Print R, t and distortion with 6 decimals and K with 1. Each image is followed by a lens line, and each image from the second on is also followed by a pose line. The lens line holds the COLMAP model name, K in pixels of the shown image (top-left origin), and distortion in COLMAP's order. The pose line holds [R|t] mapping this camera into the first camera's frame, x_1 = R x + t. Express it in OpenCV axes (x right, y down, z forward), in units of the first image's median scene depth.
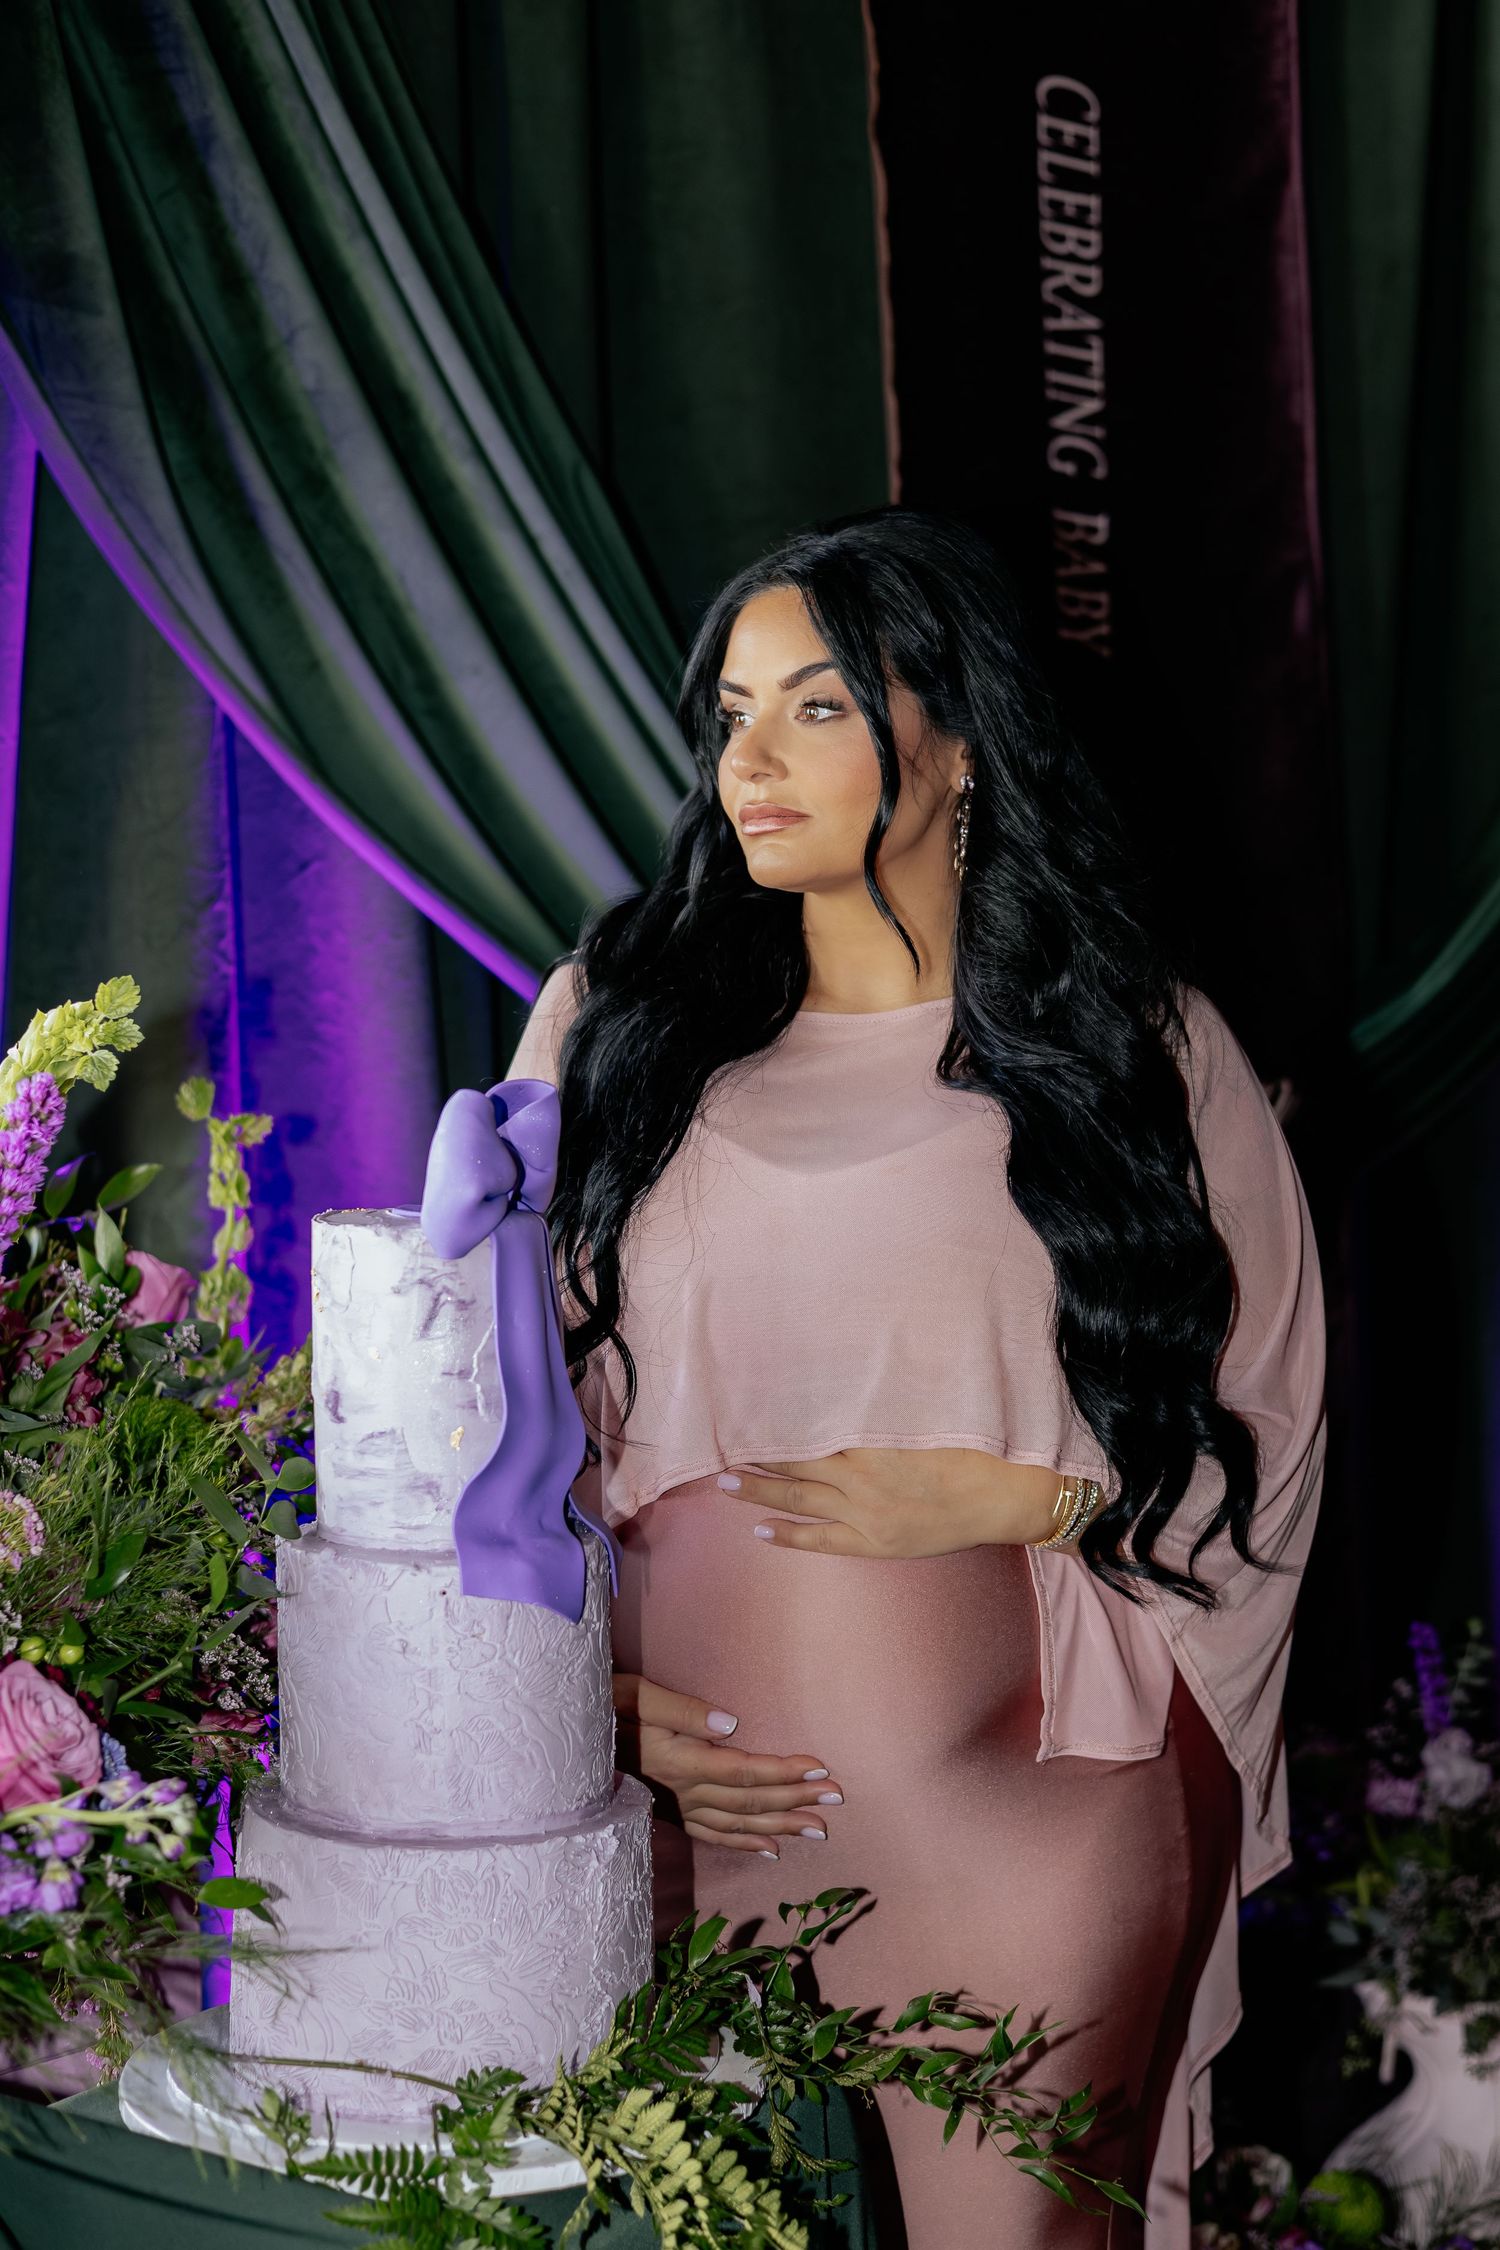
lens RADIAL K [[3151.8, 0, 744.8], [0, 3151.8, 1110.3], [0, 0, 1]] dist [0.002108, 0.000000]
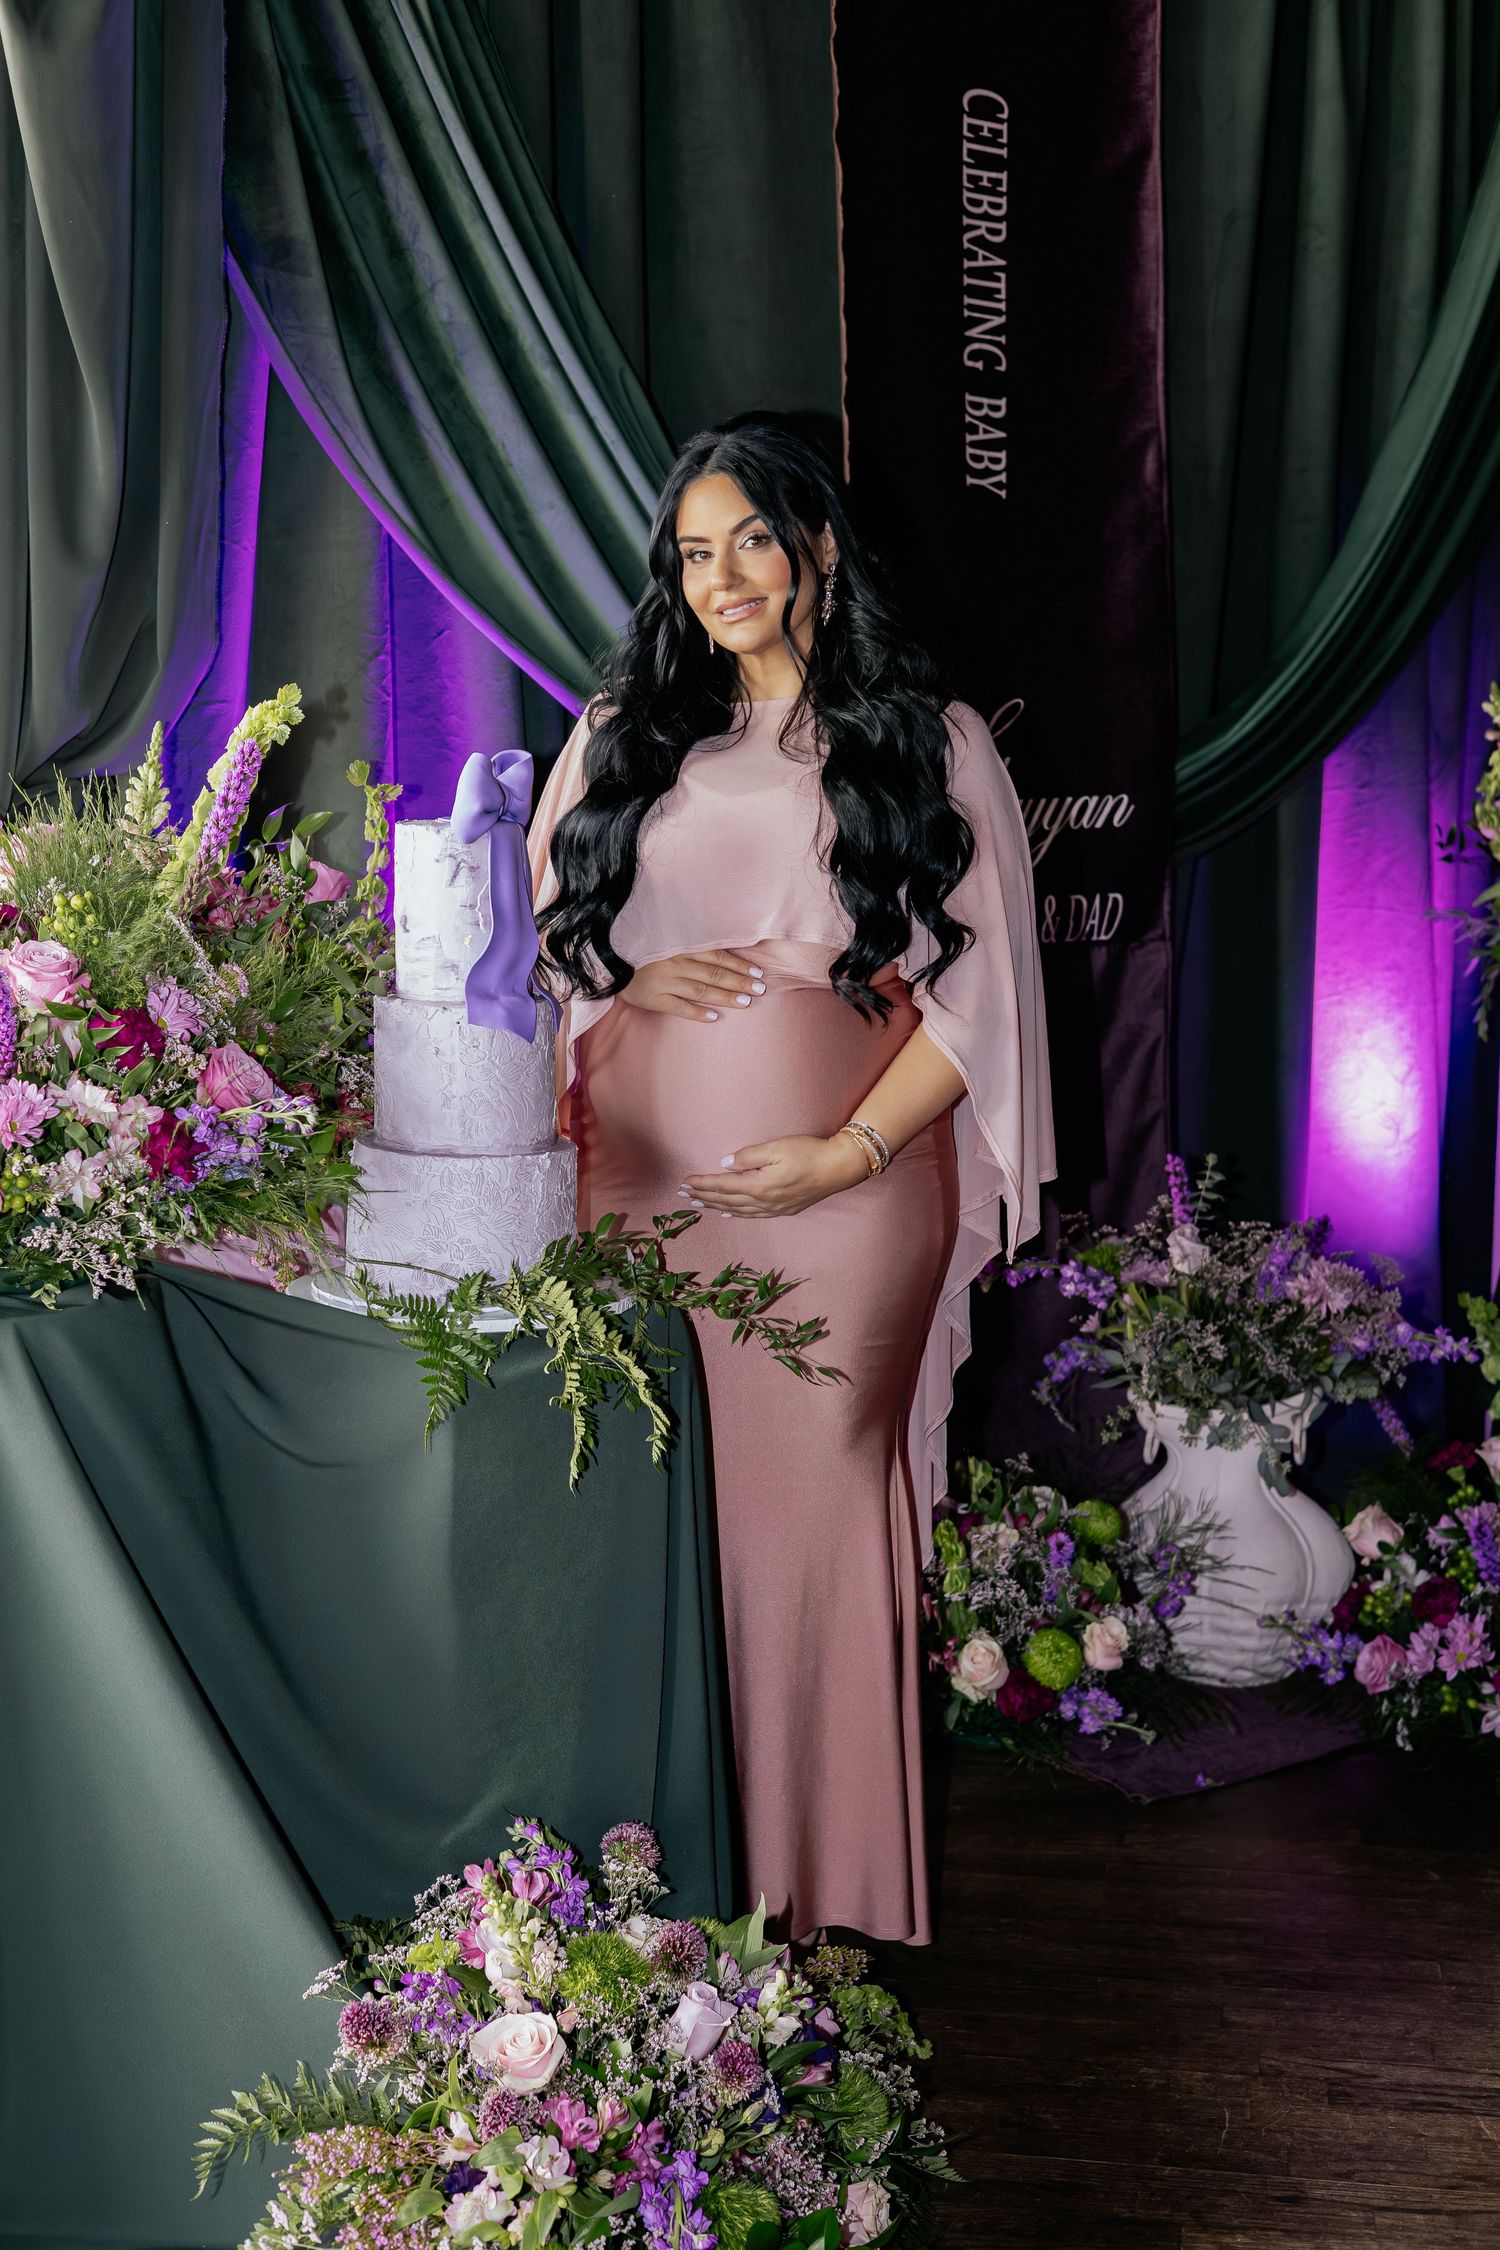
lens RADIAL K [[3151.8, 0, 759.2], [0, 3151.8, 1133.3], [0, 0, 1]] dist [0.002108, 0.000000]
pose [[0.996008, 0.029537, -0.084231, 0.158933], [-0.023194, 0.996890, 0.075312, 0.048617], [0.086193, -0.073057, 0.993596, -0.556398]]
